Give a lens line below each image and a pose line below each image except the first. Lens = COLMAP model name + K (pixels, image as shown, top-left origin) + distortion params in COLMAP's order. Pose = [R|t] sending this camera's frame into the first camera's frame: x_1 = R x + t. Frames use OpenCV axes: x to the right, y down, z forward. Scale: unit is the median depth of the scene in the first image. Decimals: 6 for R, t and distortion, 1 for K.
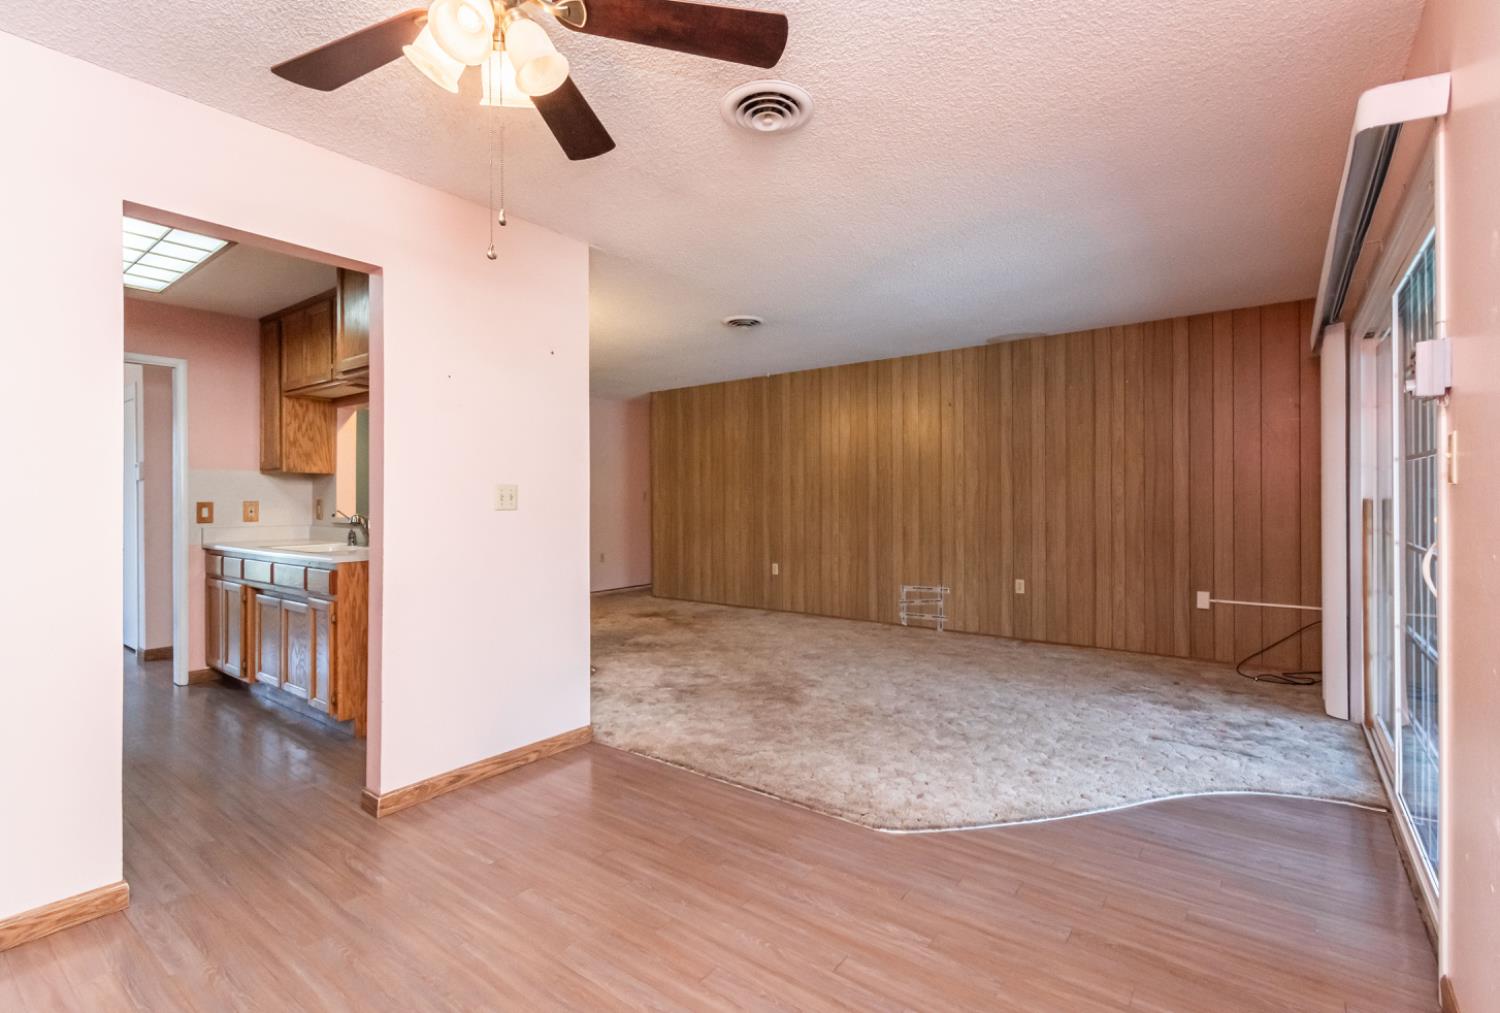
lens RADIAL K [[683.9, 0, 751.6], [0, 683.9, 502.6], [0, 0, 1]] dist [0.002697, 0.000321]
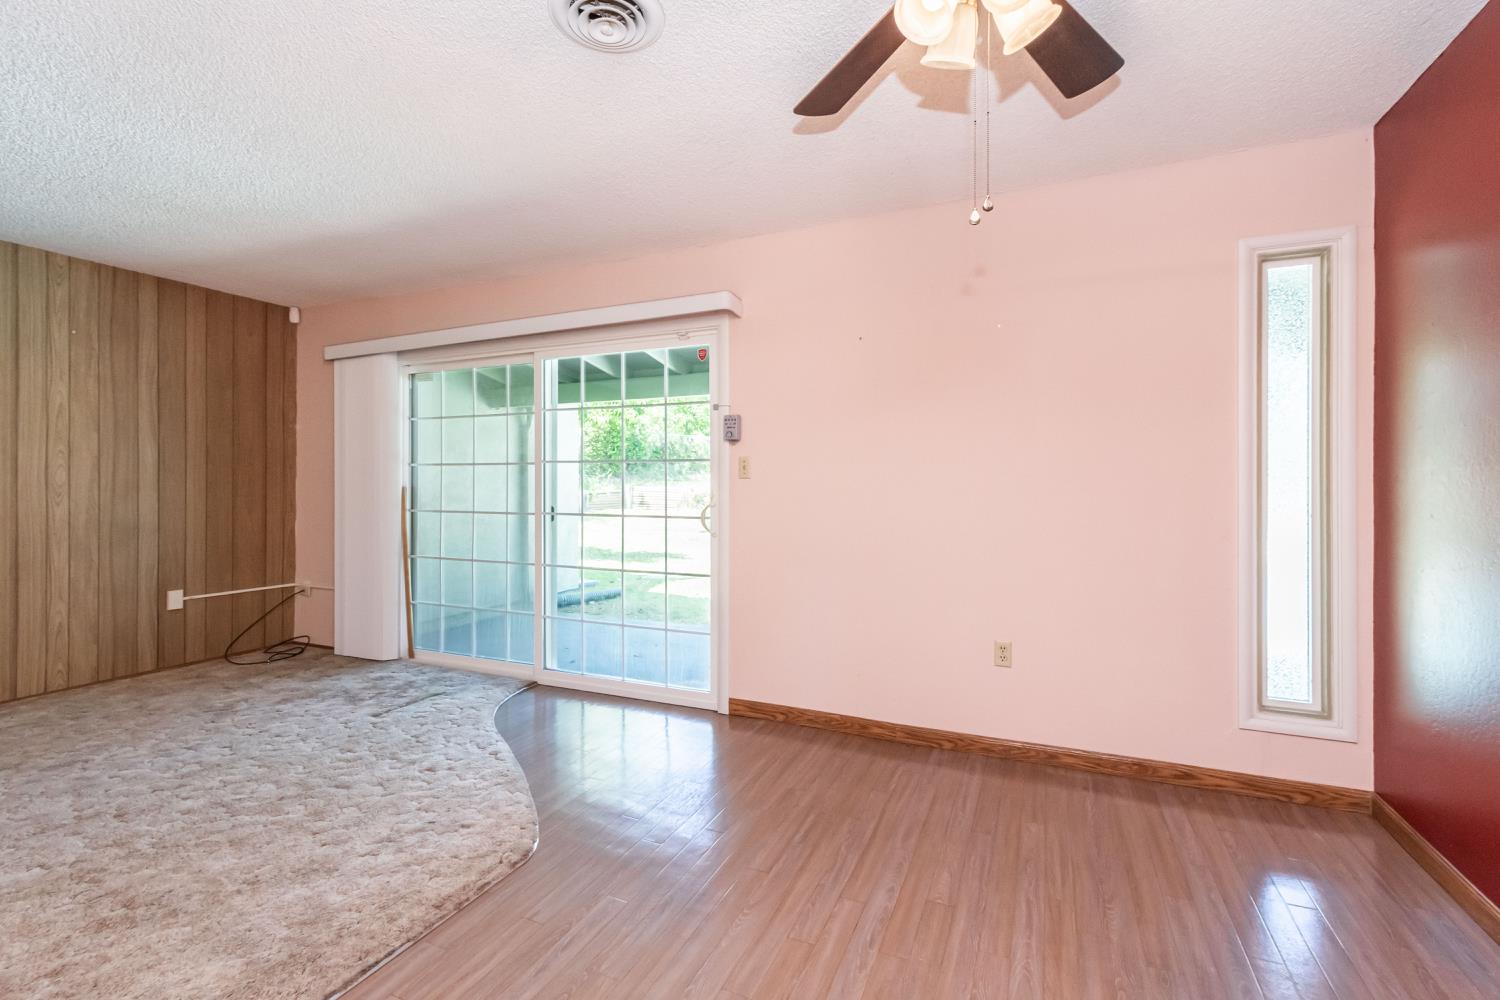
lens RADIAL K [[671.9, 0, 750.7], [0, 671.9, 487.5], [0, 0, 1]] dist [0.001036, -0.000236]
pose [[-0.235147, 0.003868, 0.971952, -0.482670], [0.008149, 0.999965, -0.002008, 0.003773], [-0.971926, 0.007448, -0.235170, 0.613264]]
